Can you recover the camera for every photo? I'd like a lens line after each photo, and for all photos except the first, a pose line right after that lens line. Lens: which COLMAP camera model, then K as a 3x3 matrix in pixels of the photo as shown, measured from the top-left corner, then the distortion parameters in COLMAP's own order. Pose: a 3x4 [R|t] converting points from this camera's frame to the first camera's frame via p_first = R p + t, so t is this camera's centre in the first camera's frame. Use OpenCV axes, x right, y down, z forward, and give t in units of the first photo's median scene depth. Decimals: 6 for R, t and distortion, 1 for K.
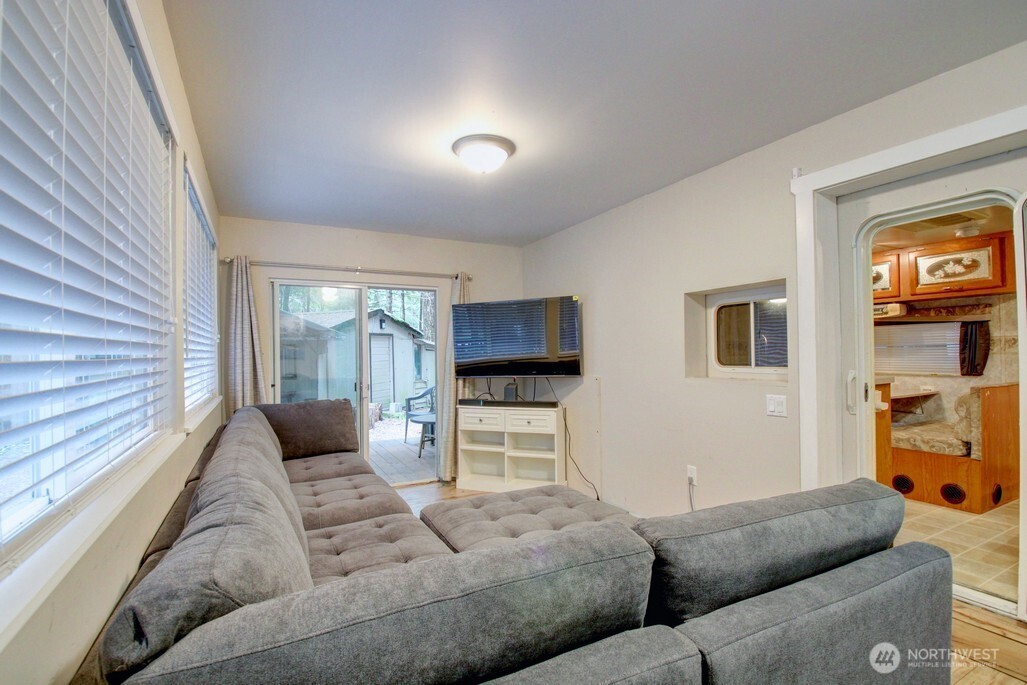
lens RADIAL K [[477.1, 0, 506.8], [0, 477.1, 349.0], [0, 0, 1]] dist [0.005910, -0.019974]
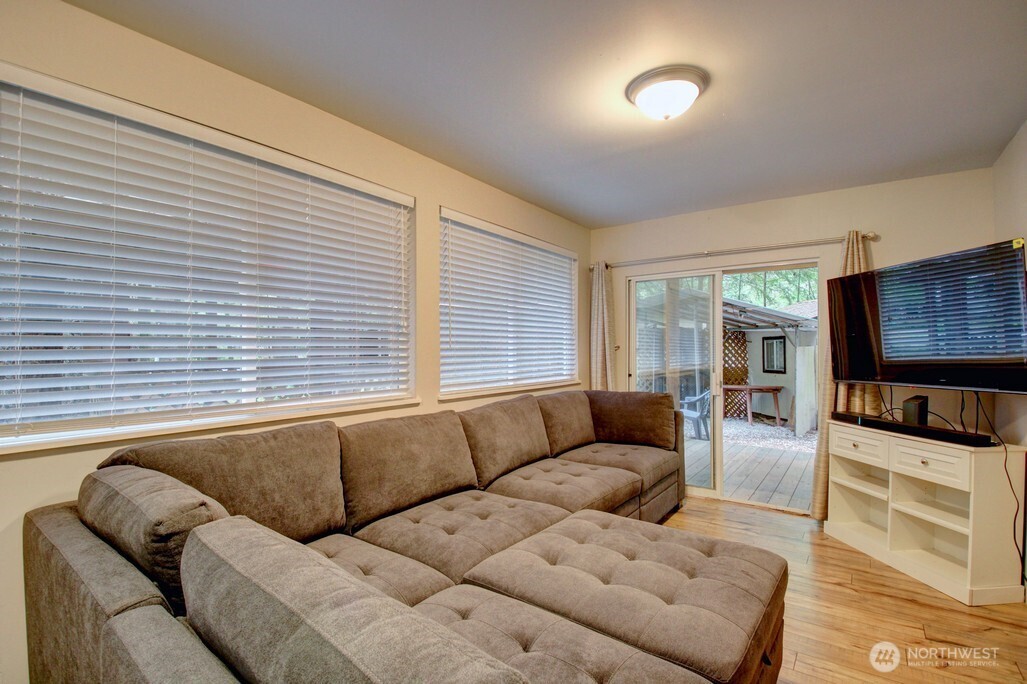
lens RADIAL K [[477.1, 0, 506.8], [0, 477.1, 348.5], [0, 0, 1]] dist [0.005910, -0.019974]
pose [[0.435868, 0.009575, -0.899960, 0.345944], [0.003684, 0.999916, 0.012422, 0.000301], [0.900003, -0.008730, 0.435796, 0.259172]]
